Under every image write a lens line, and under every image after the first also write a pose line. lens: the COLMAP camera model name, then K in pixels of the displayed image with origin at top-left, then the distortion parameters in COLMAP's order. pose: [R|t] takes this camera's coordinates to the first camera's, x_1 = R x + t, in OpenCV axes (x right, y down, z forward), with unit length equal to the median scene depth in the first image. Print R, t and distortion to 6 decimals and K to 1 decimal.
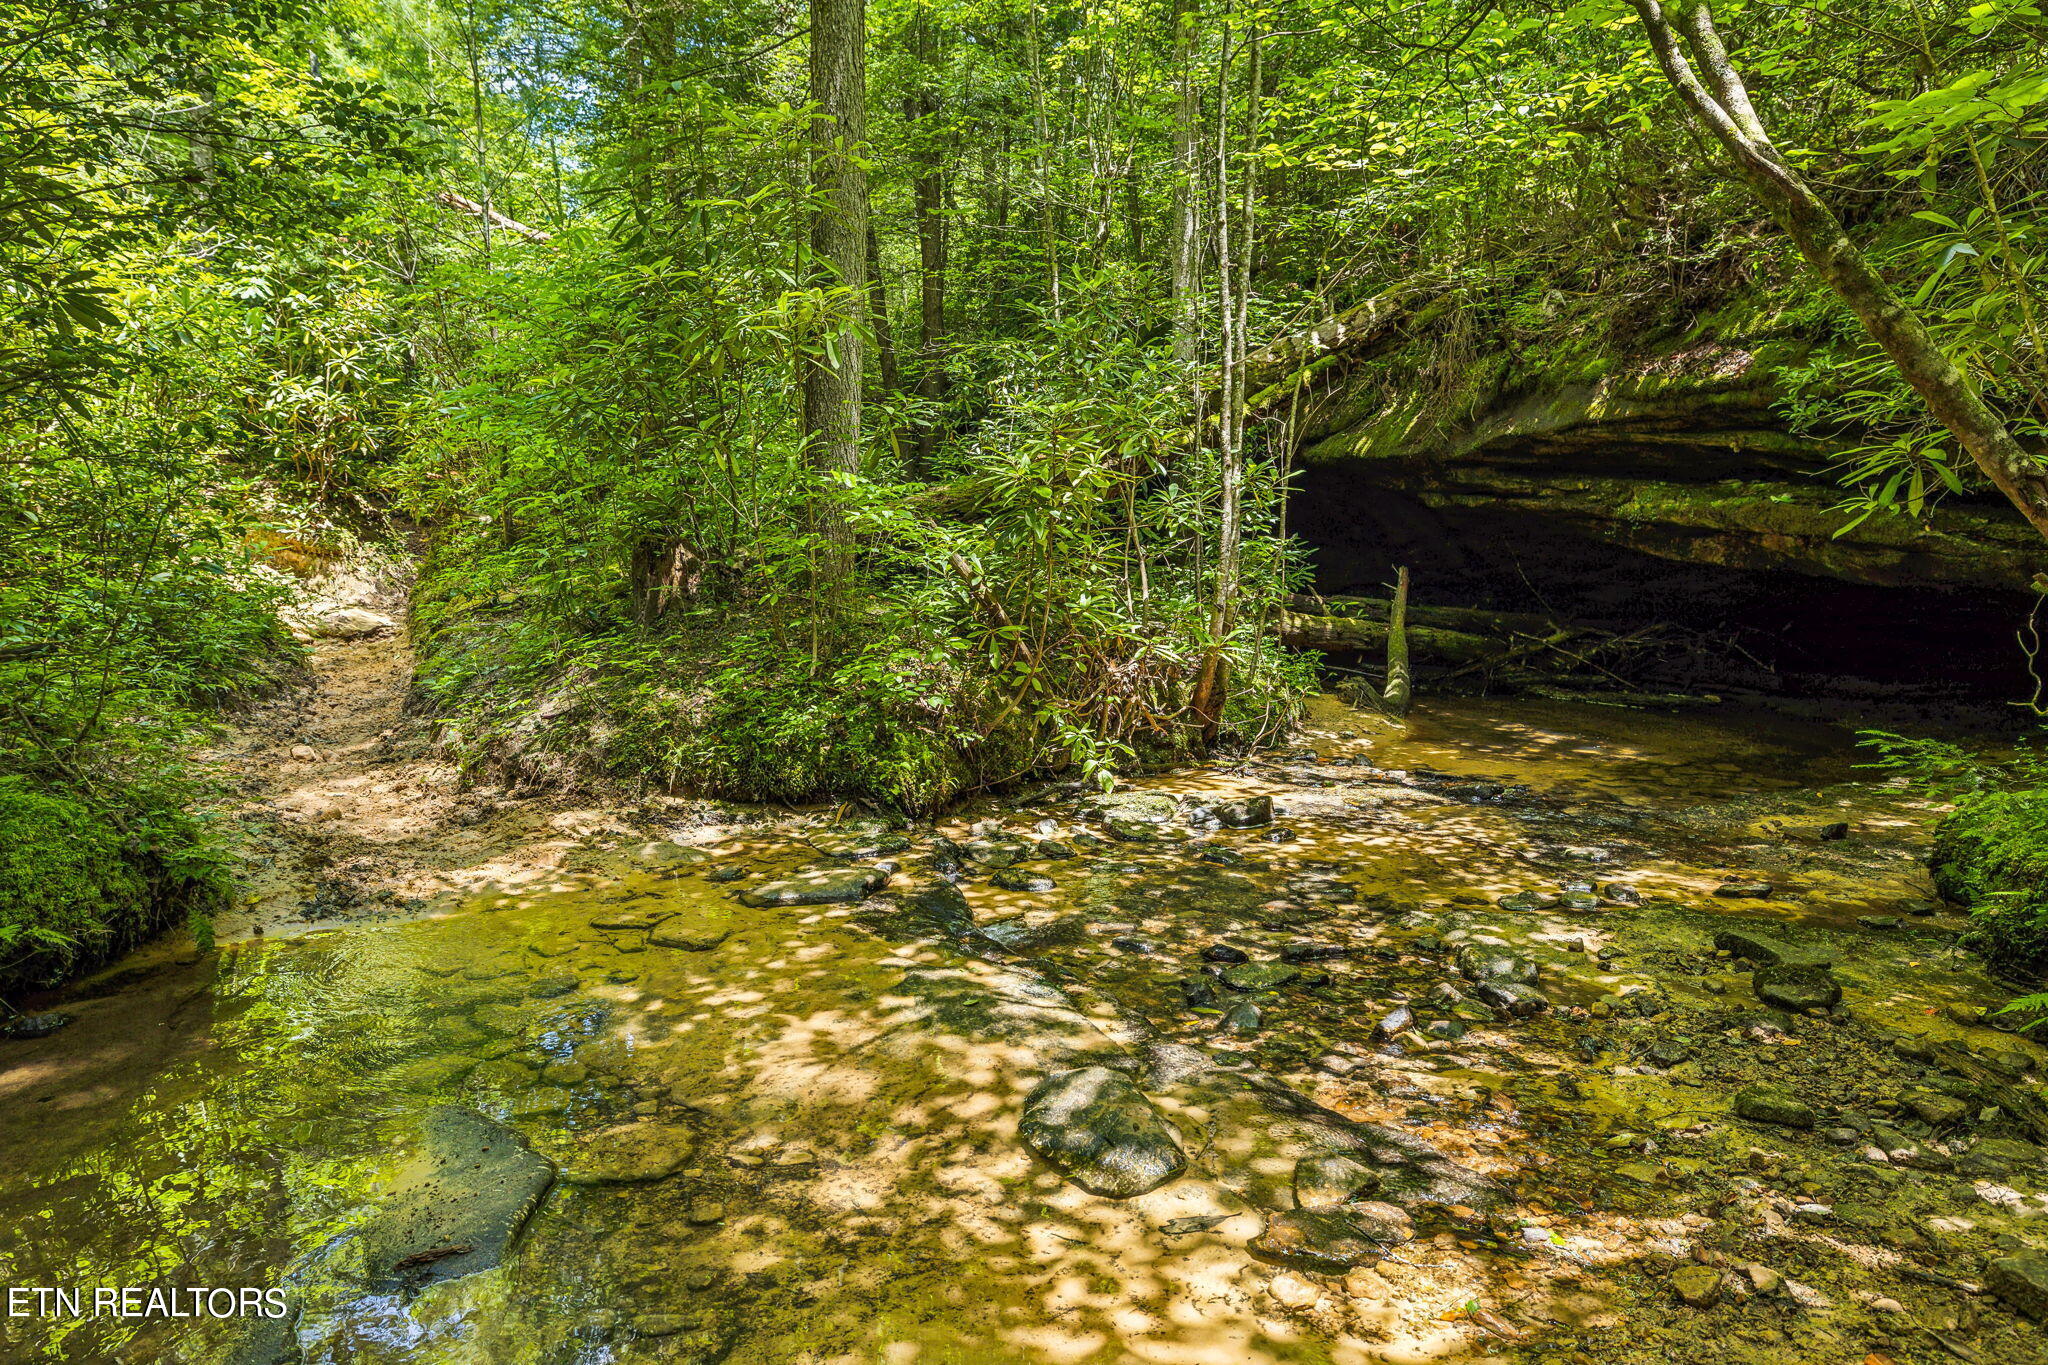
lens RADIAL K [[2251.6, 0, 1022.4], [0, 2251.6, 574.2], [0, 0, 1]] dist [0.008750, -0.017049]
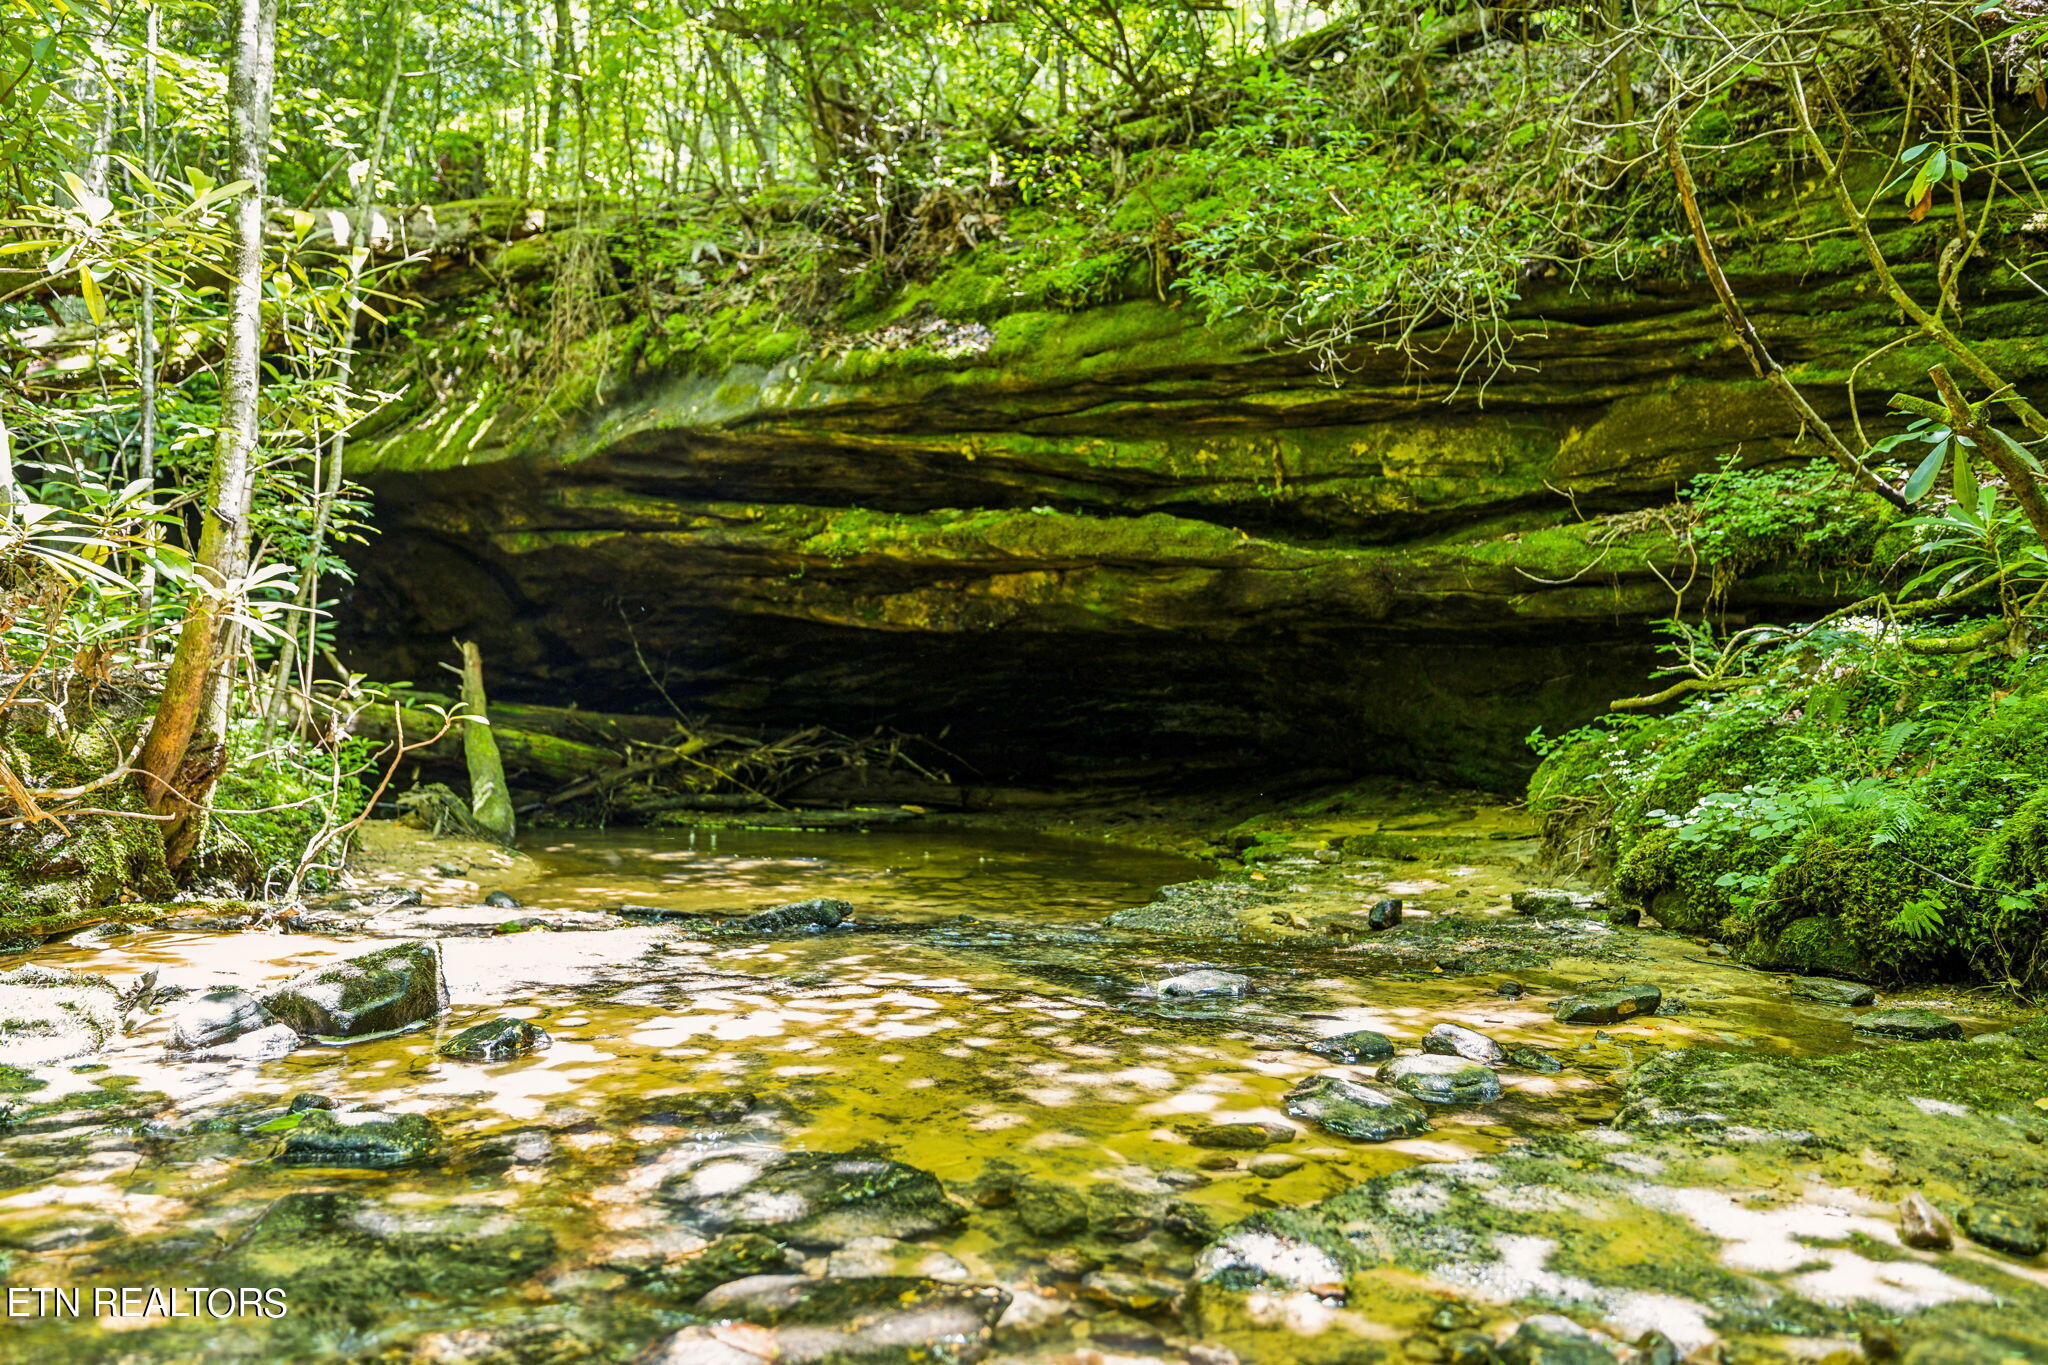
lens RADIAL K [[1400.0, 0, 1024.0], [0, 1400.0, 682.5], [0, 0, 1]] dist [-0.005855, -0.006363]
pose [[0.766785, 0.023951, 0.641456, 0.032219], [0.071308, 0.989940, -0.122202, 0.074292], [-0.637930, 0.139444, 0.757364, 0.621352]]
